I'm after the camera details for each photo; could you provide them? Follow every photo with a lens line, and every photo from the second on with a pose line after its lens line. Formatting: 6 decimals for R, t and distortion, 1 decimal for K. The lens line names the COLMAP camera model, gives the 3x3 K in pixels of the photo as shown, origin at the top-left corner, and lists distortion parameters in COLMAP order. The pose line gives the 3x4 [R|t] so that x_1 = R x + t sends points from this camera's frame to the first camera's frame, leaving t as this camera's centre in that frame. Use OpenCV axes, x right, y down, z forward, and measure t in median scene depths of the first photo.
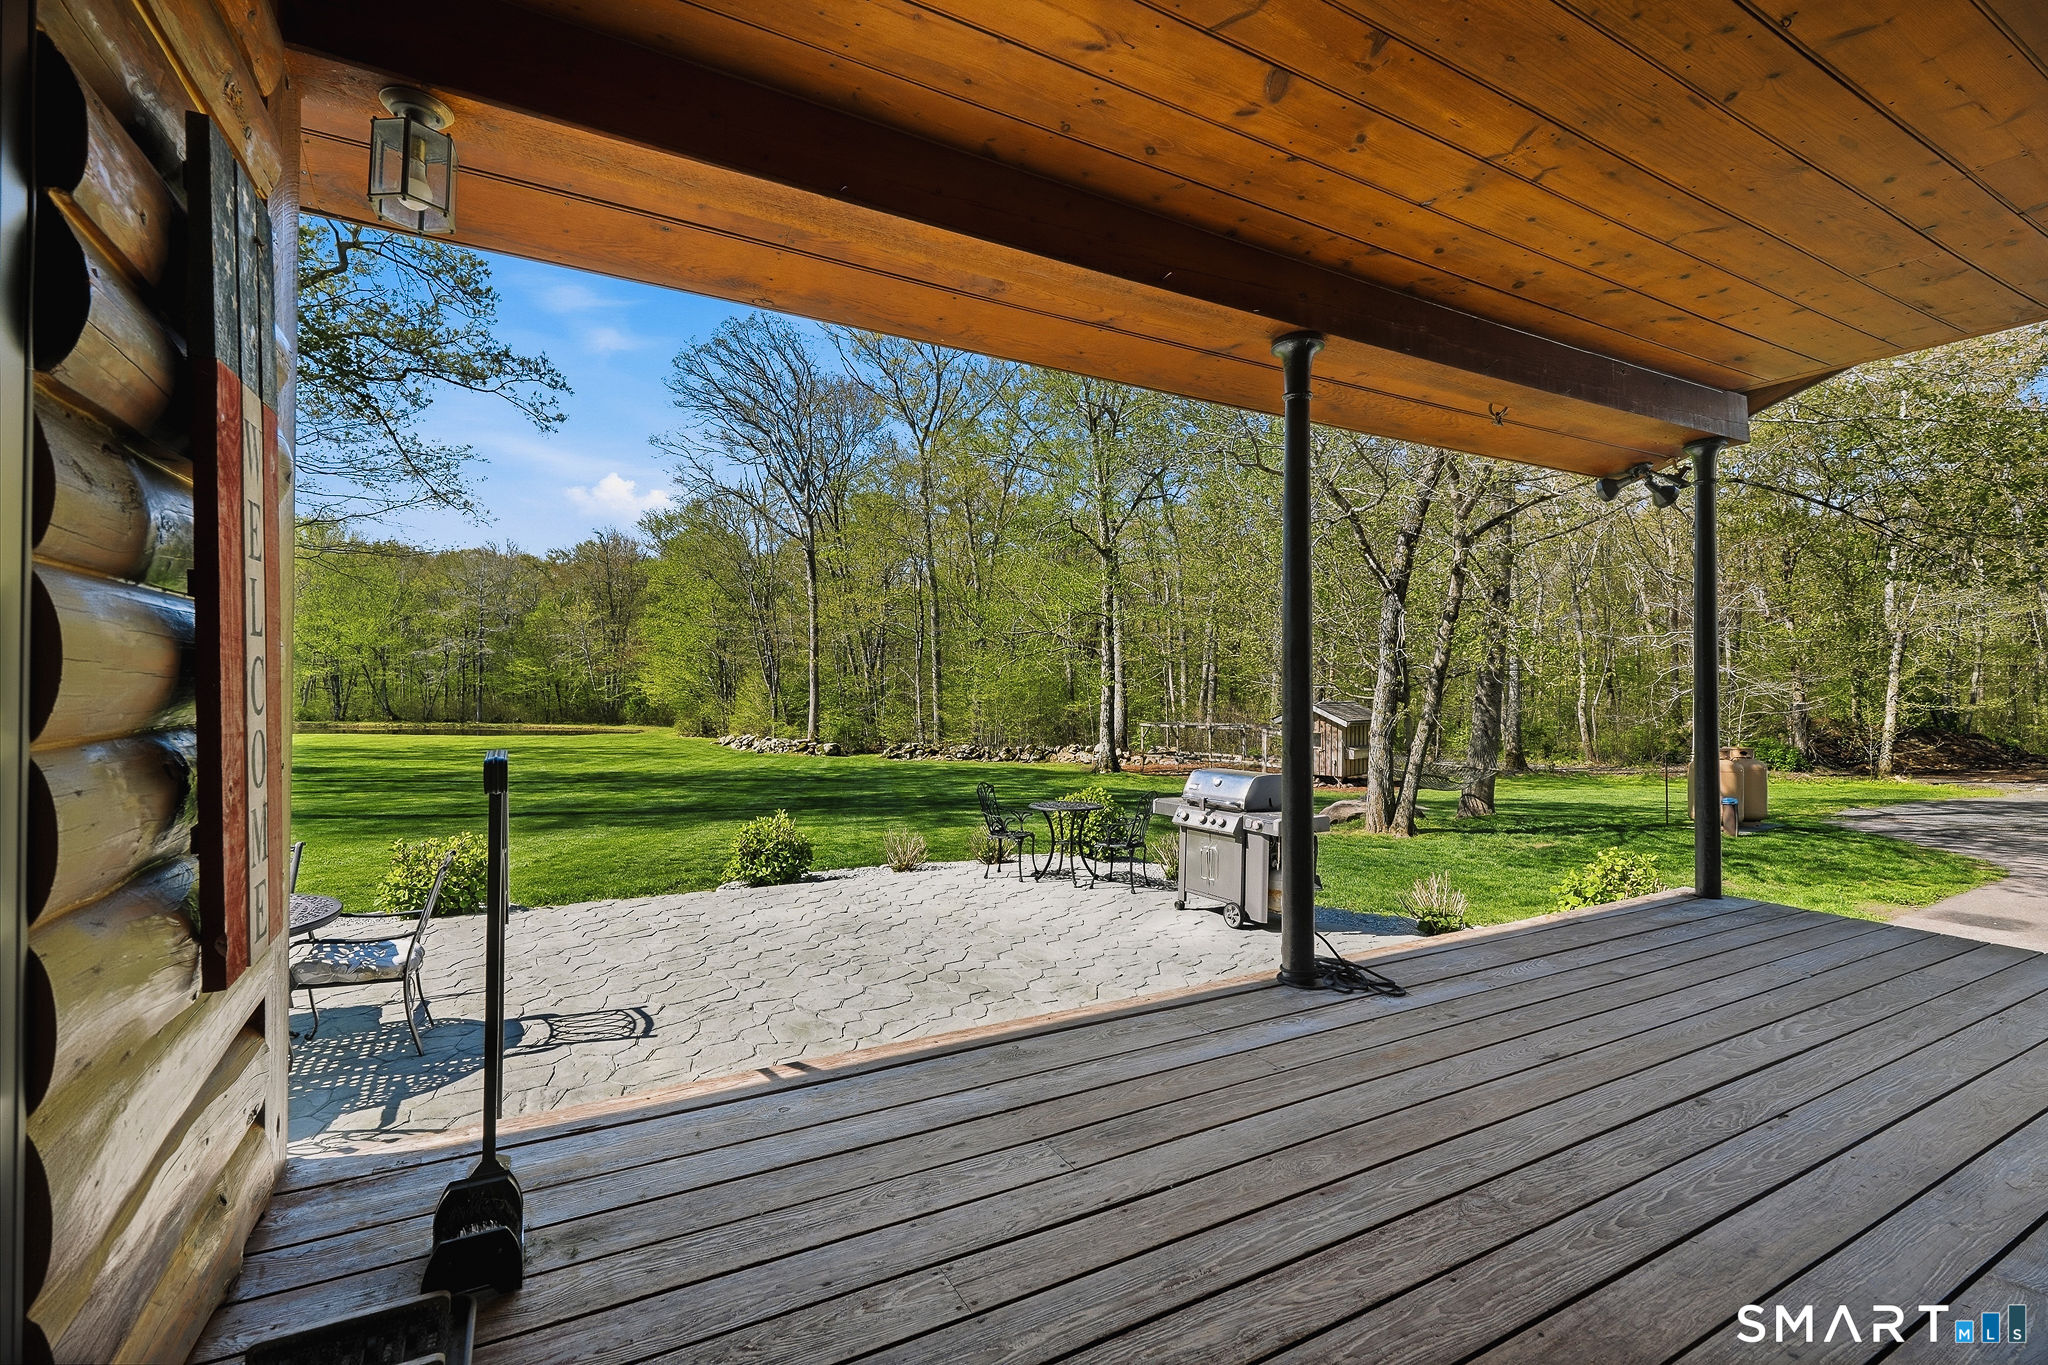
lens RADIAL K [[899.3, 0, 1019.3], [0, 899.3, 683.6], [0, 0, 1]] dist [0.001195, -0.000055]
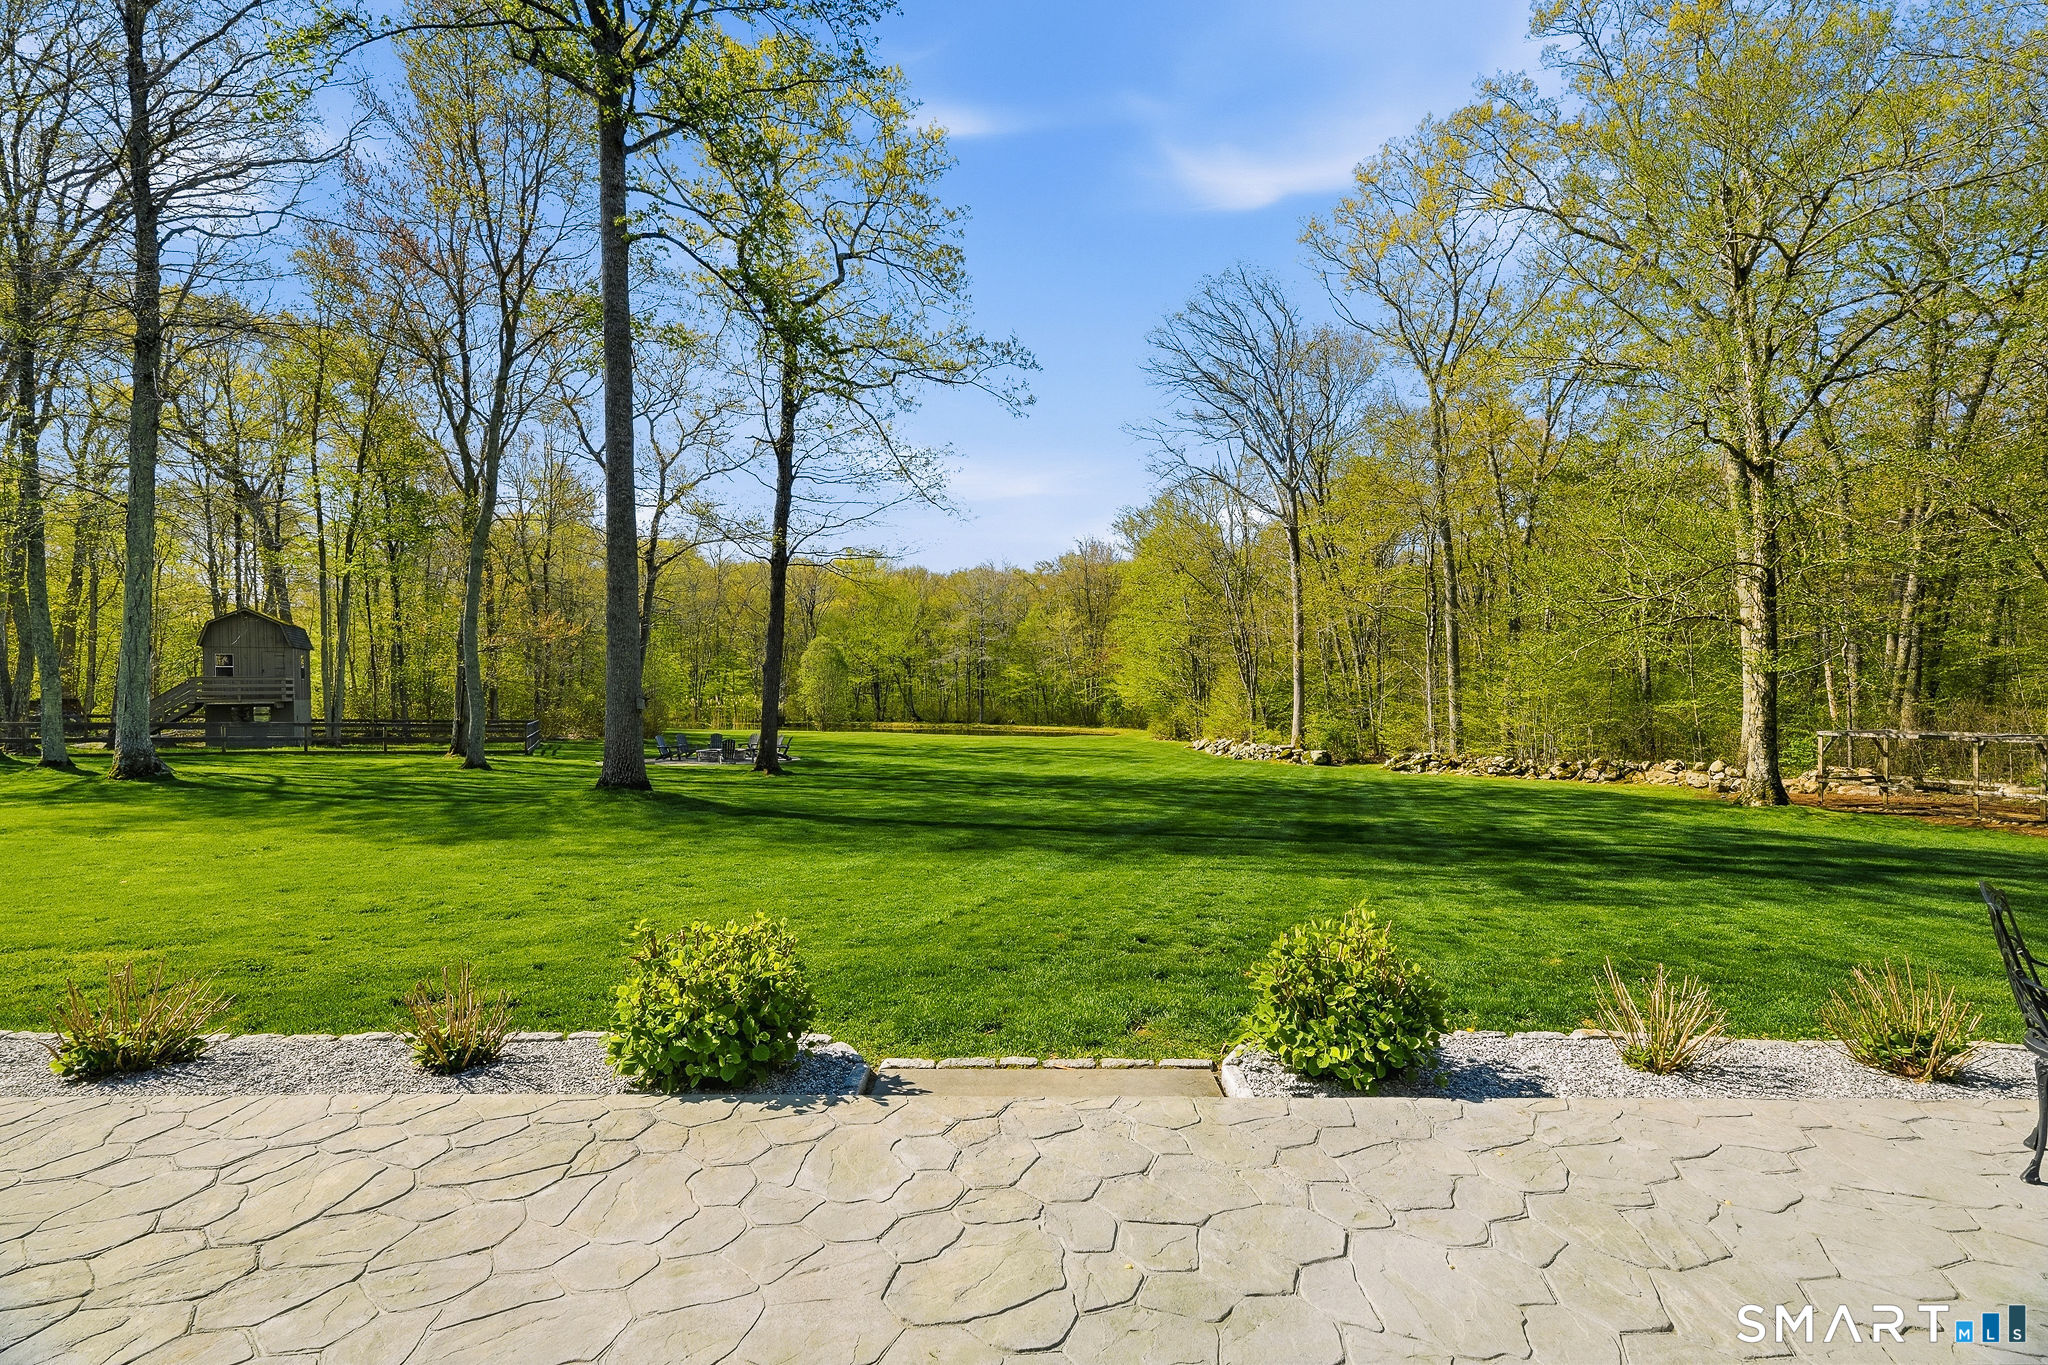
lens RADIAL K [[920.7, 0, 1028.8], [0, 920.7, 704.0], [0, 0, 1]] dist [0.000718, 0.000244]
pose [[0.879585, -0.001090, -0.475741, -0.035462], [0.009354, 0.999844, 0.015003, 0.006196], [0.475650, -0.017646, 0.879457, 0.096040]]
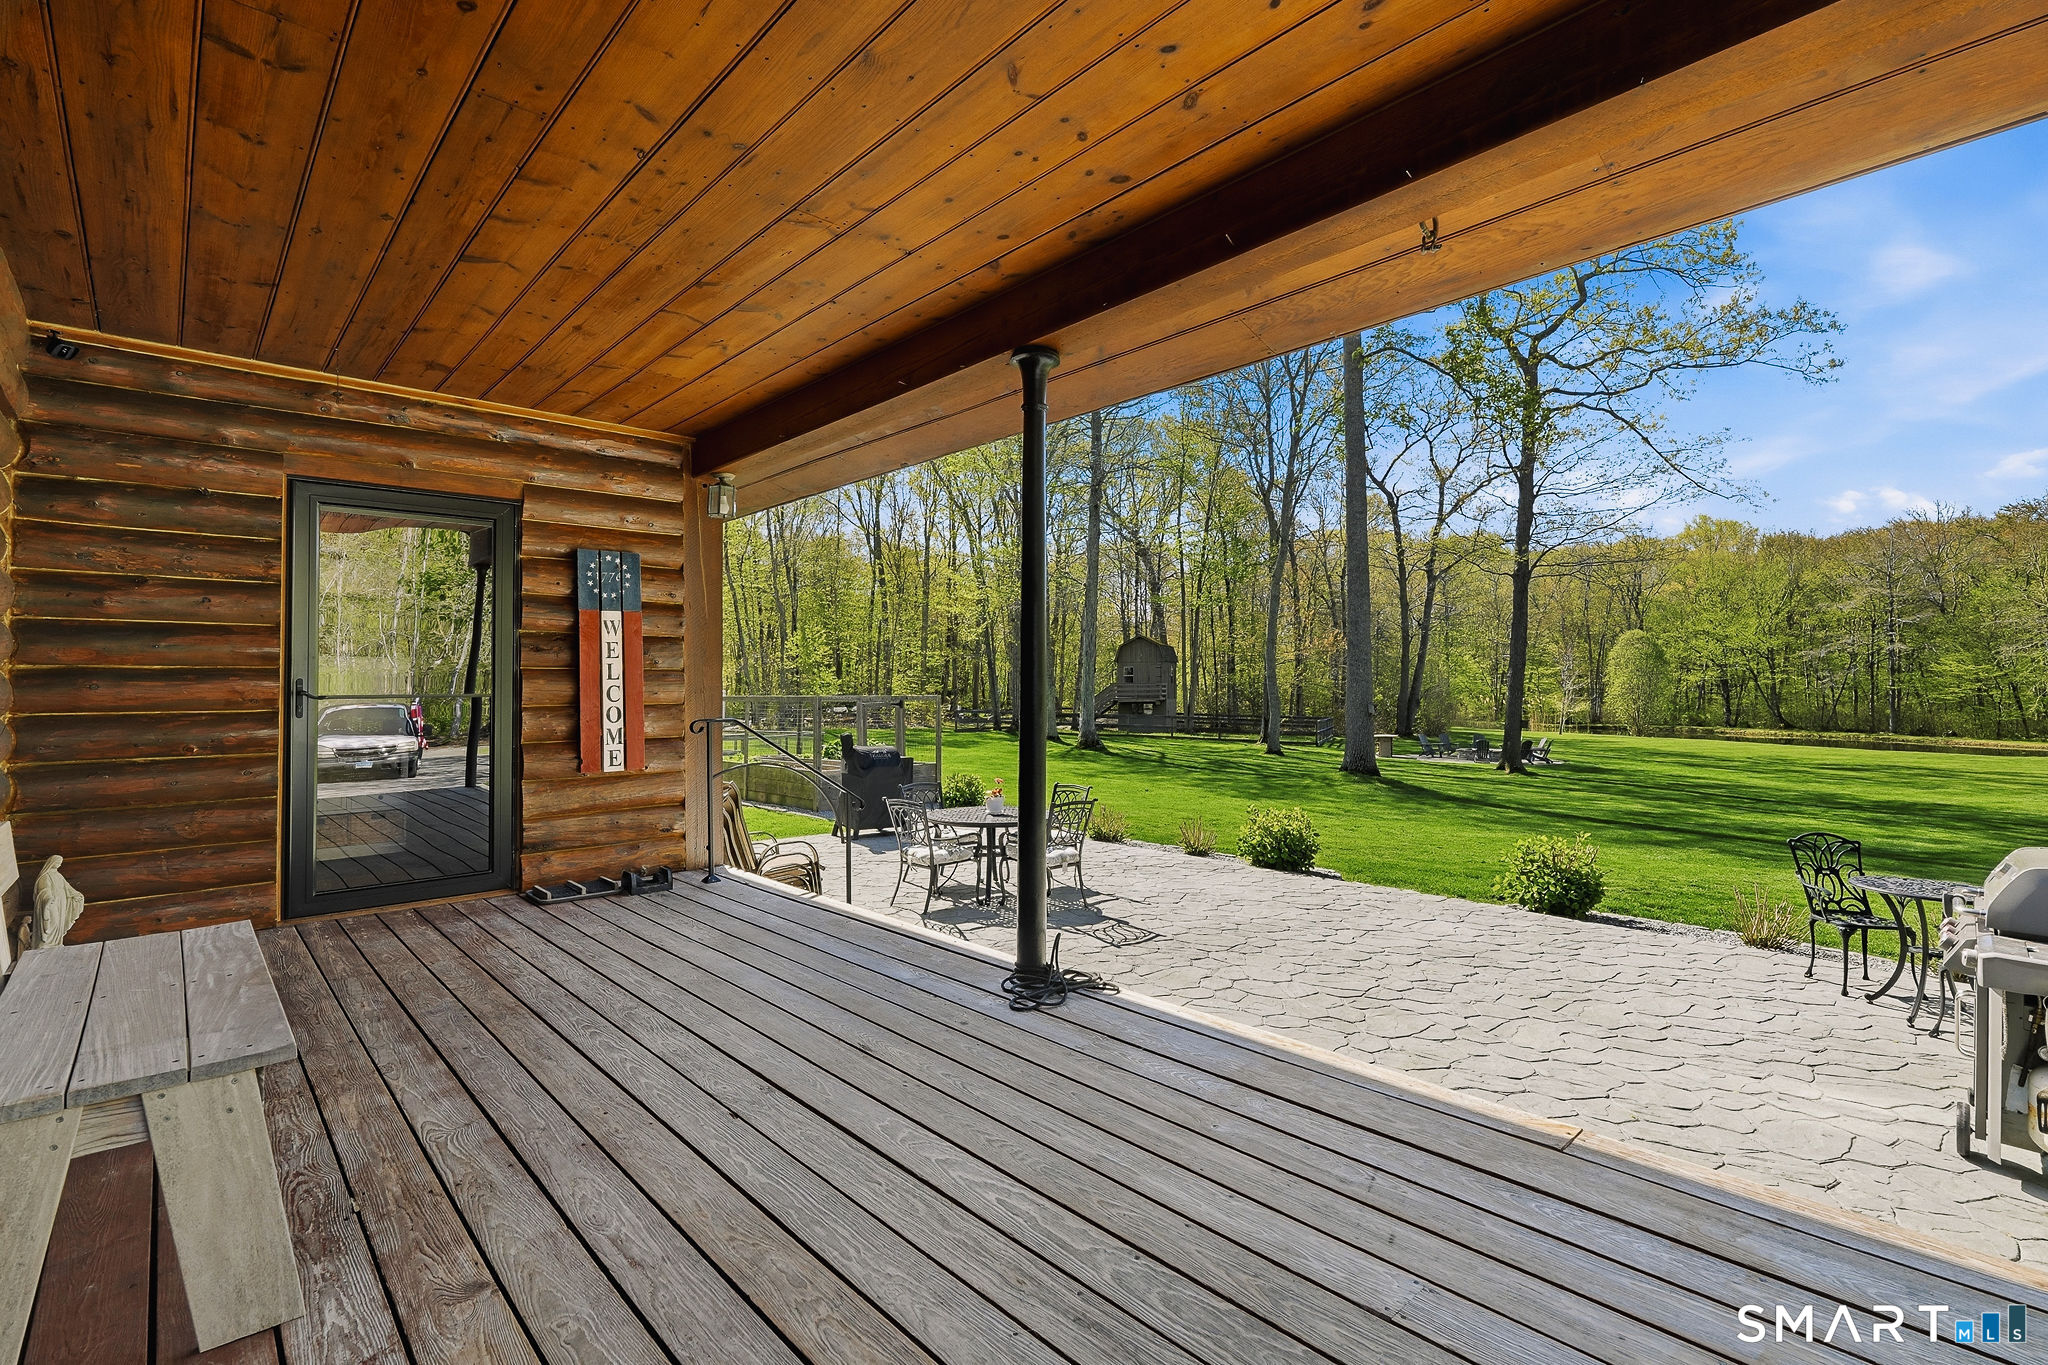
lens RADIAL K [[937.3, 0, 1021.8], [0, 937.3, 672.1], [0, 0, 1]] dist [-0.001821, -0.000135]
pose [[0.242229, -0.023662, -0.969930, 0.089389], [0.006886, 0.999719, -0.022669, 0.000464], [0.970195, -0.001188, 0.242324, 0.048369]]
